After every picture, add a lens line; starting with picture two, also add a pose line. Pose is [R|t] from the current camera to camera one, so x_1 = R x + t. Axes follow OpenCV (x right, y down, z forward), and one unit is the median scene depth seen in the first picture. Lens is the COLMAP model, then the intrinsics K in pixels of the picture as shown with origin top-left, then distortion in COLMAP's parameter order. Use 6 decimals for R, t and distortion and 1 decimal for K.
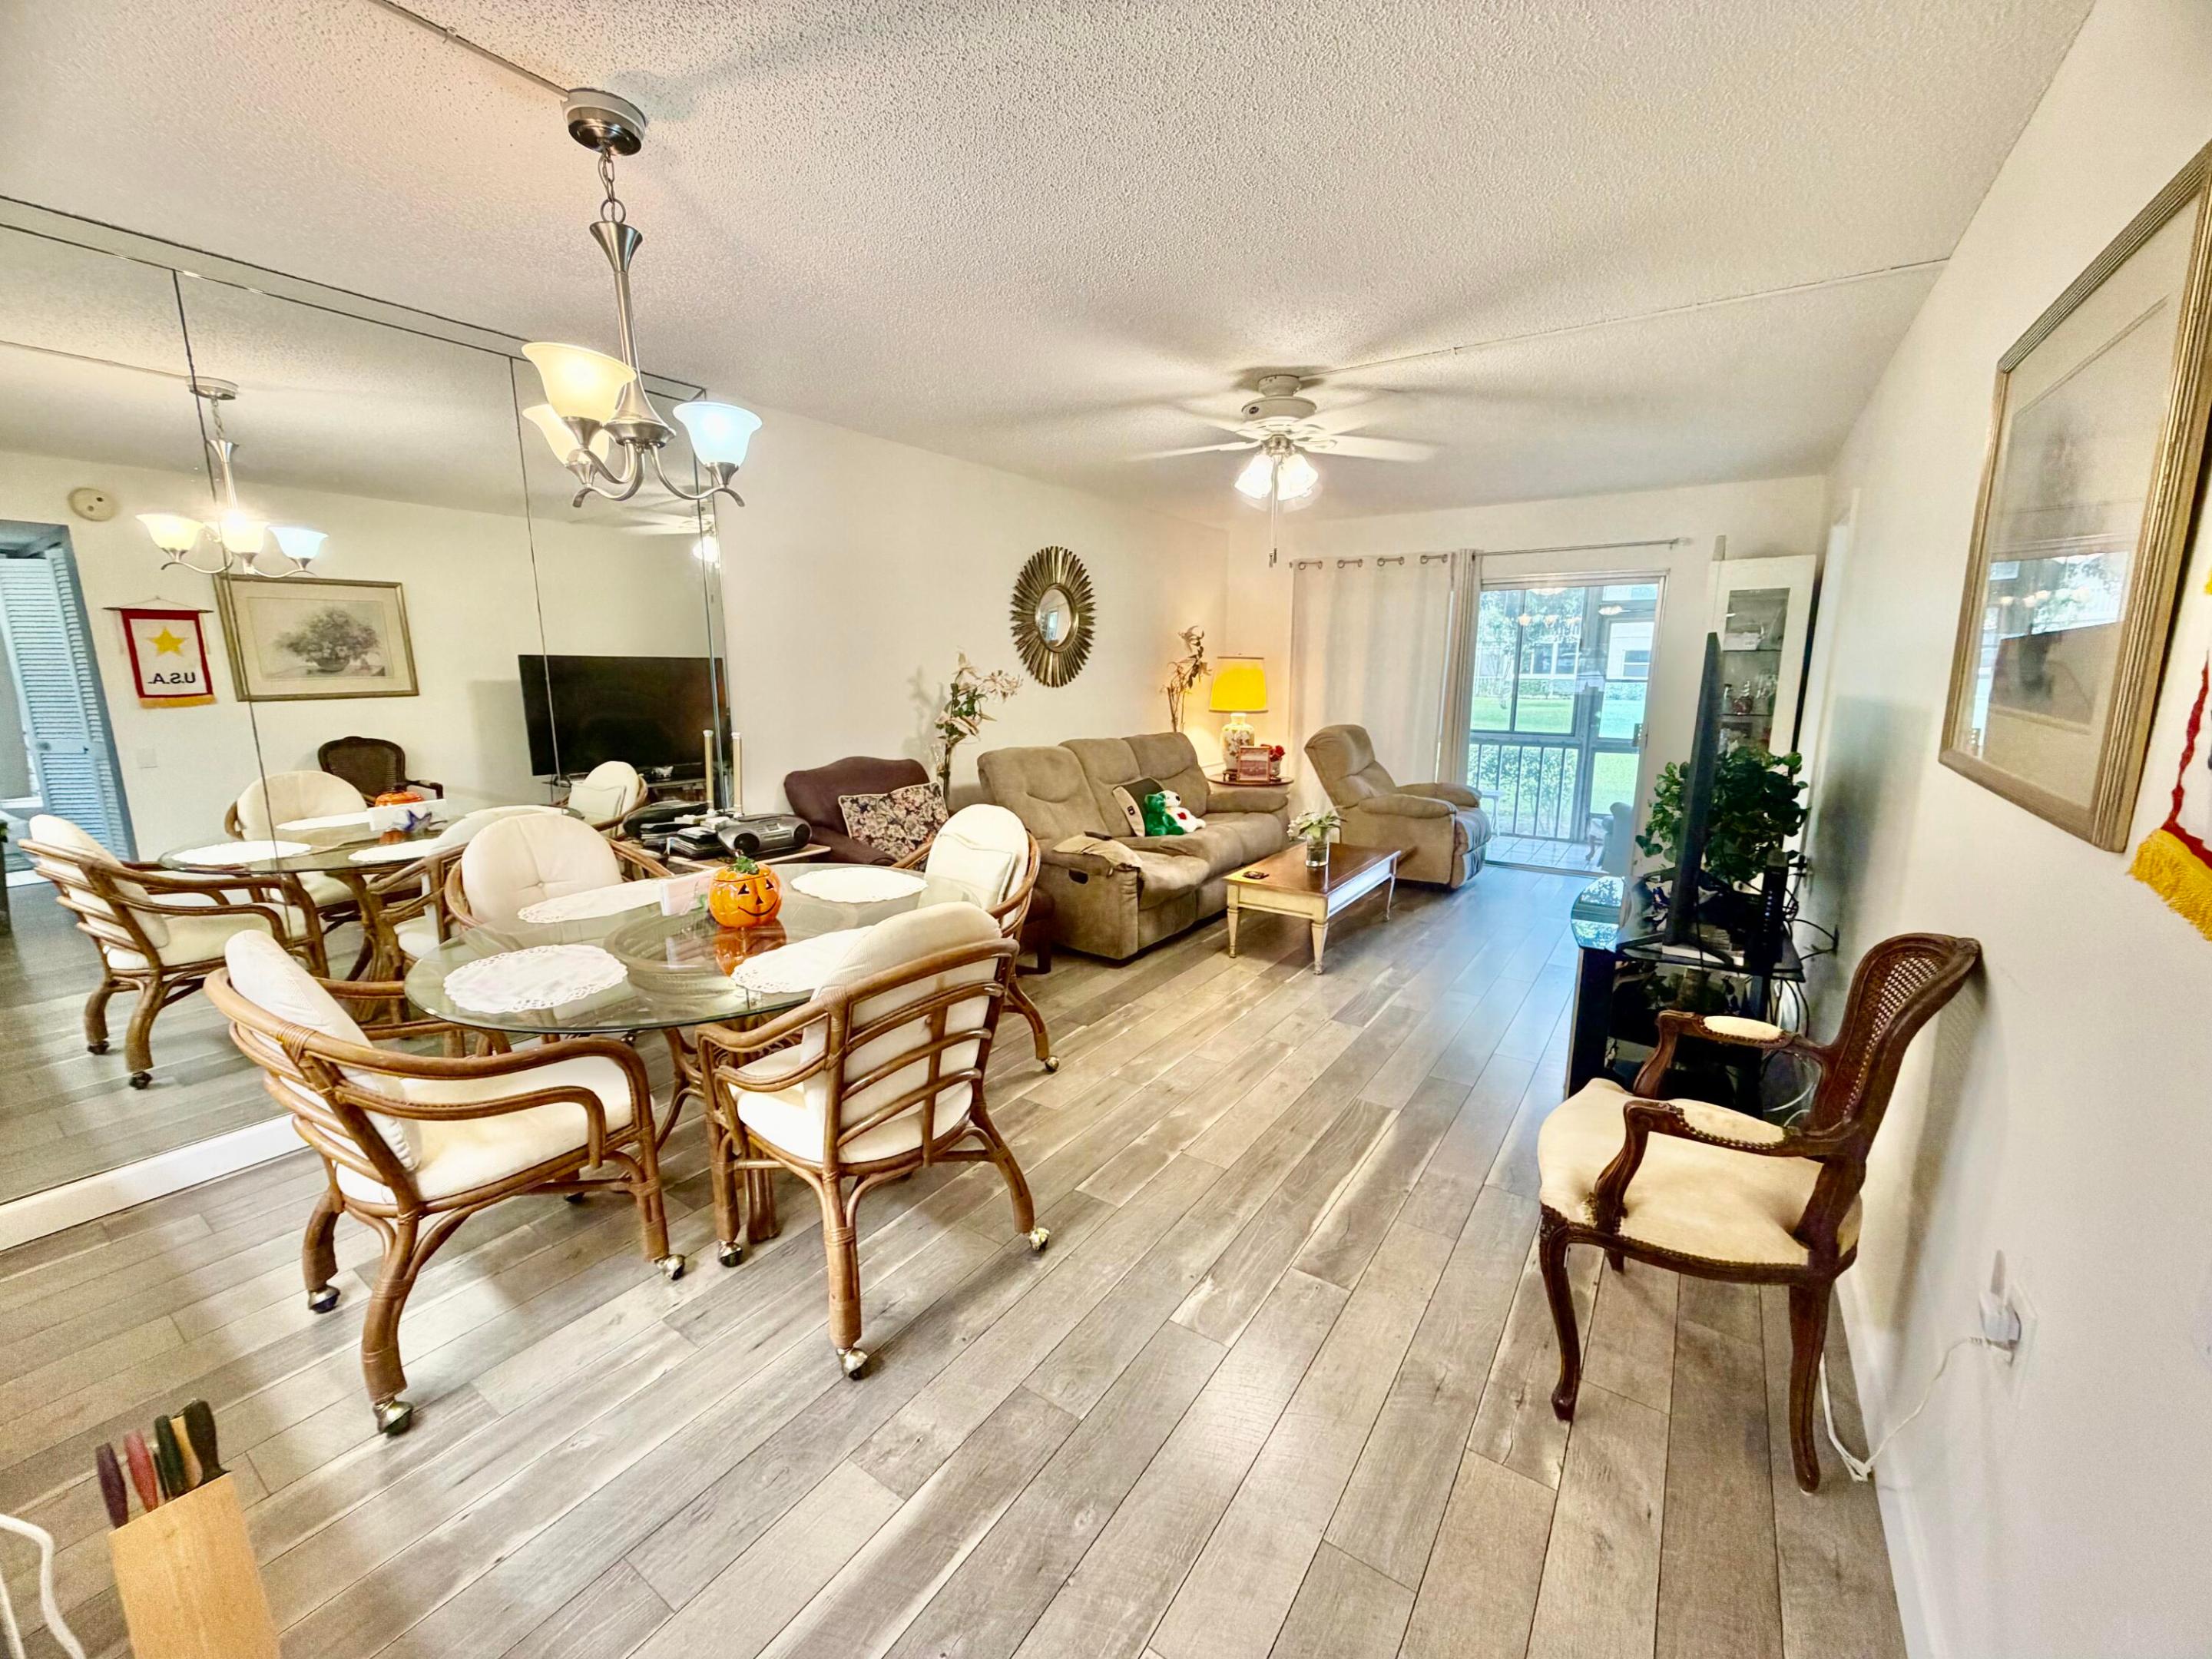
lens RADIAL K [[880.2, 0, 1104.1], [0, 880.2, 823.2], [0, 0, 1]] dist [-0.000223, 0.000118]
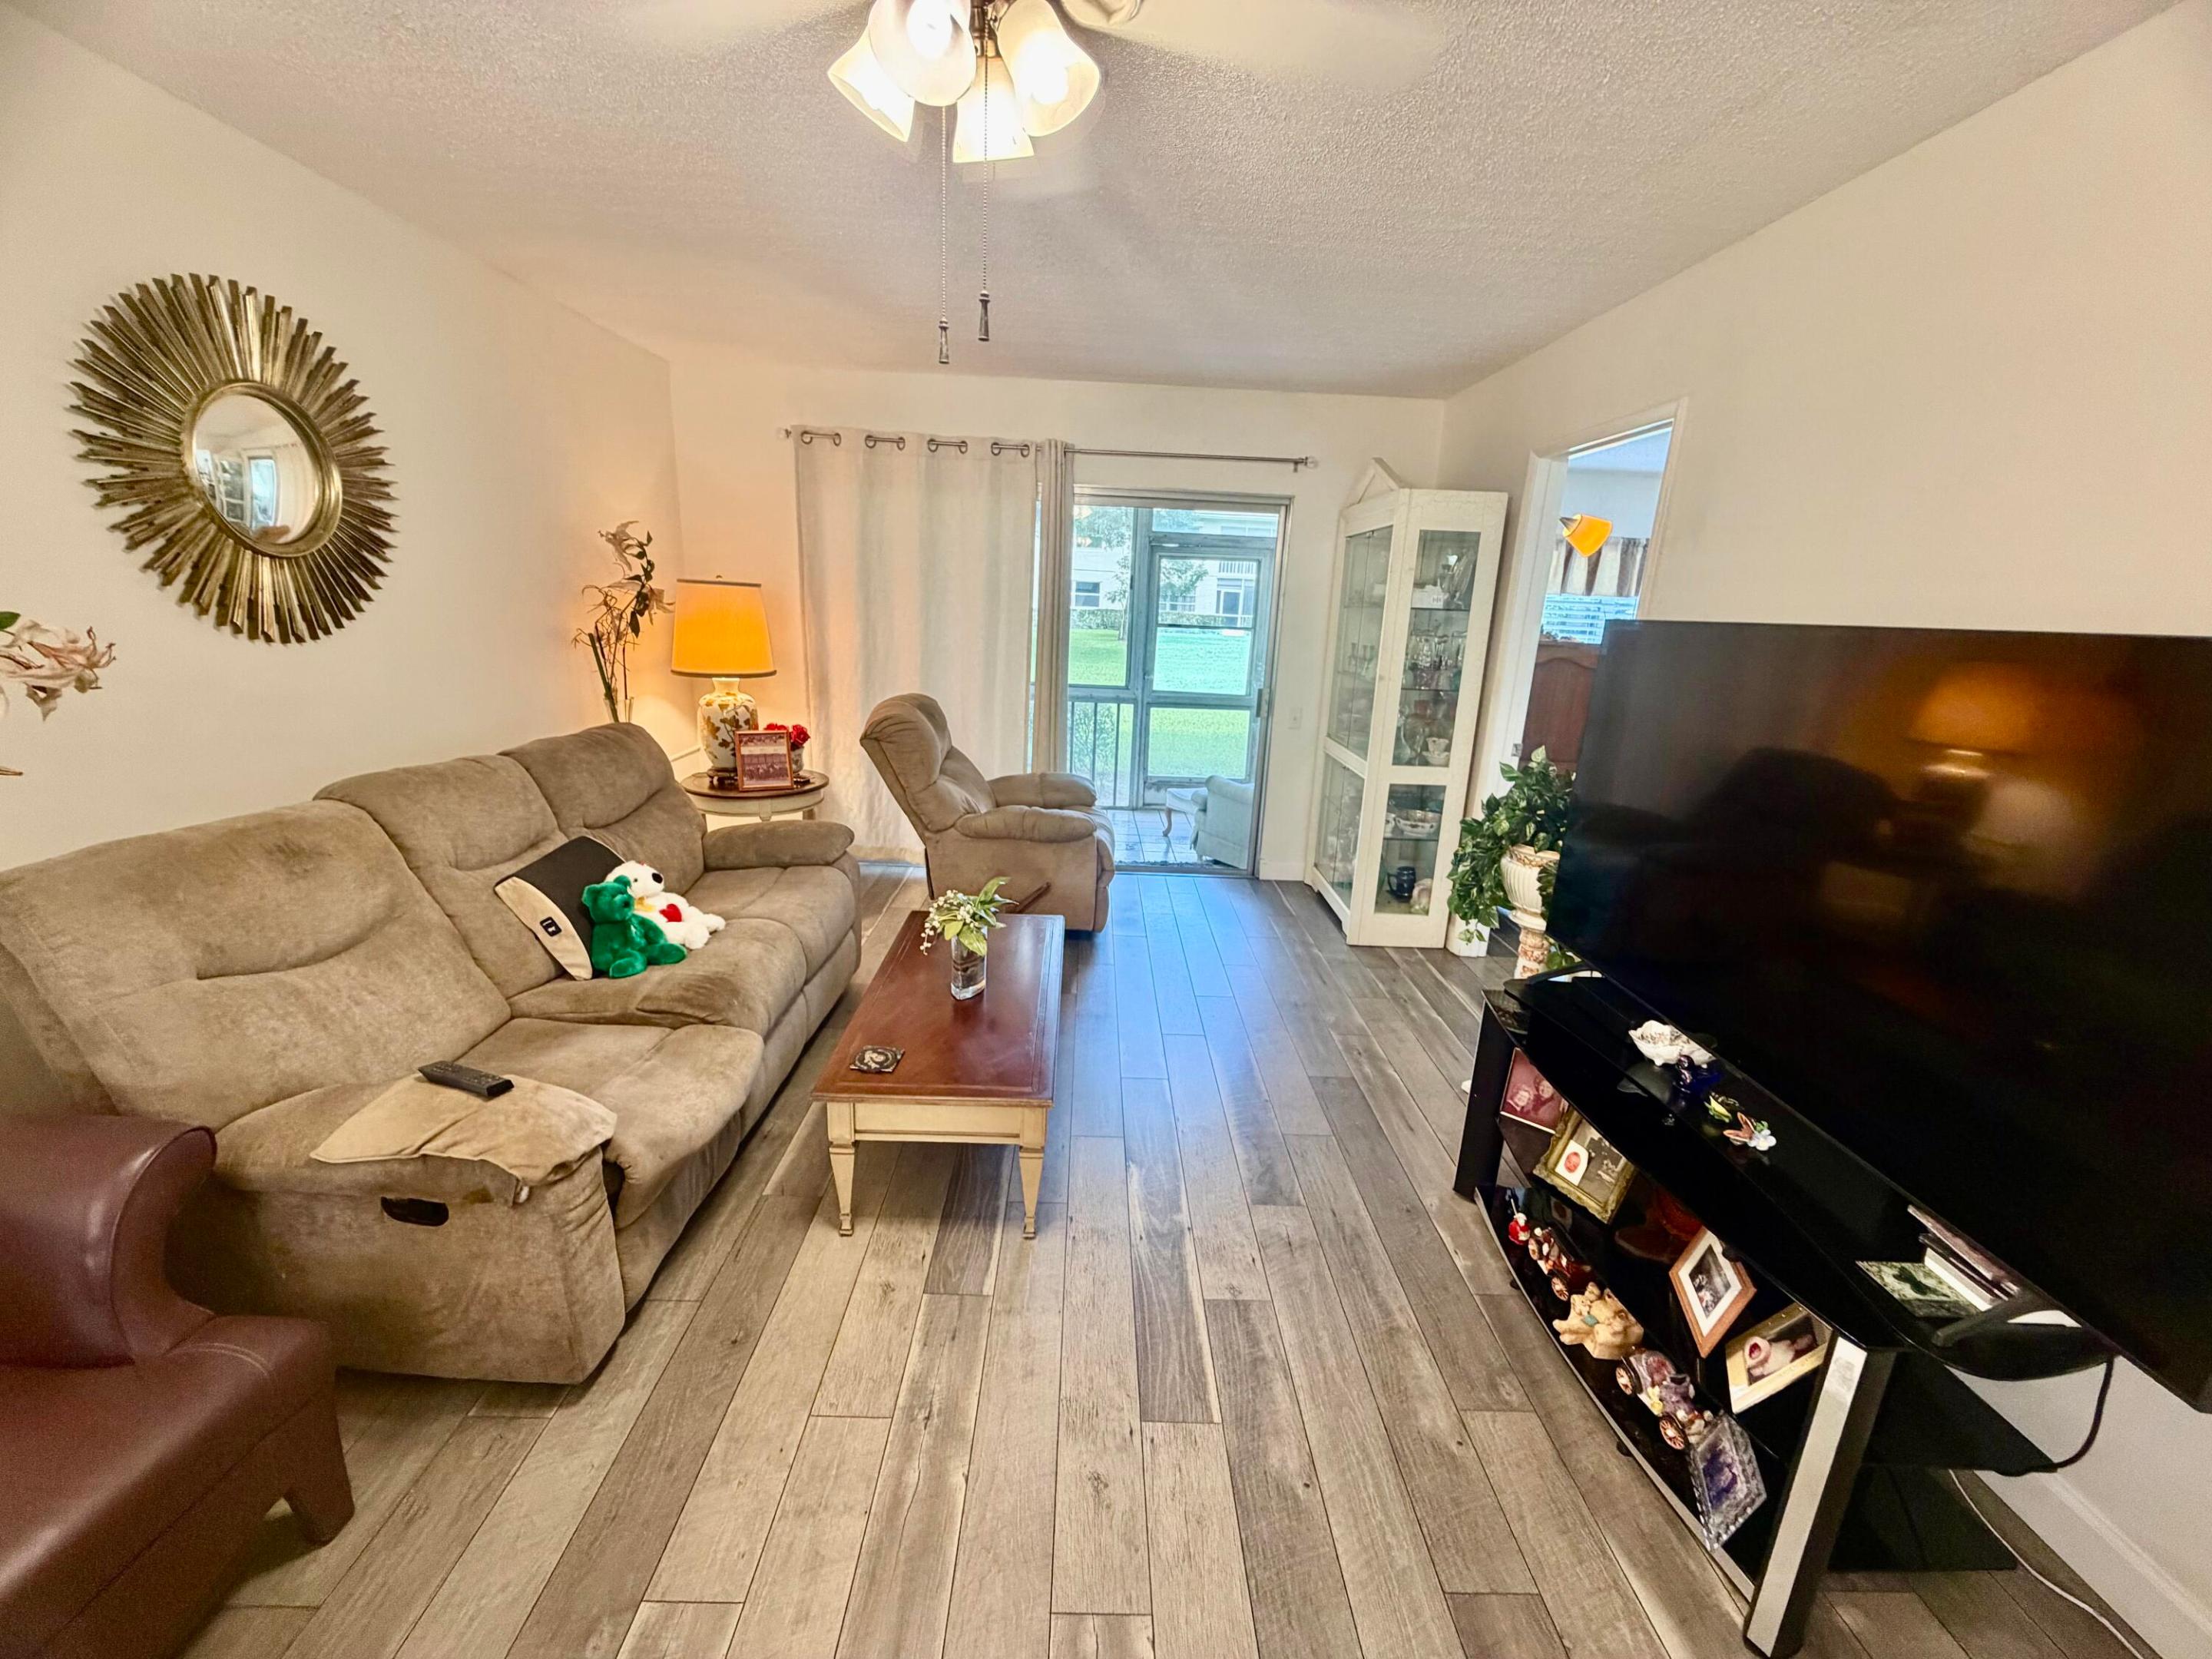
lens RADIAL K [[880.2, 0, 1112.5], [0, 880.2, 830.6], [0, 0, 1]] dist [-0.000223, 0.000118]
pose [[0.812084, -0.117932, 0.571499, 0.011566], [0.062254, 0.991285, 0.116096, -0.088508], [-0.580210, -0.058702, 0.812349, 0.418796]]
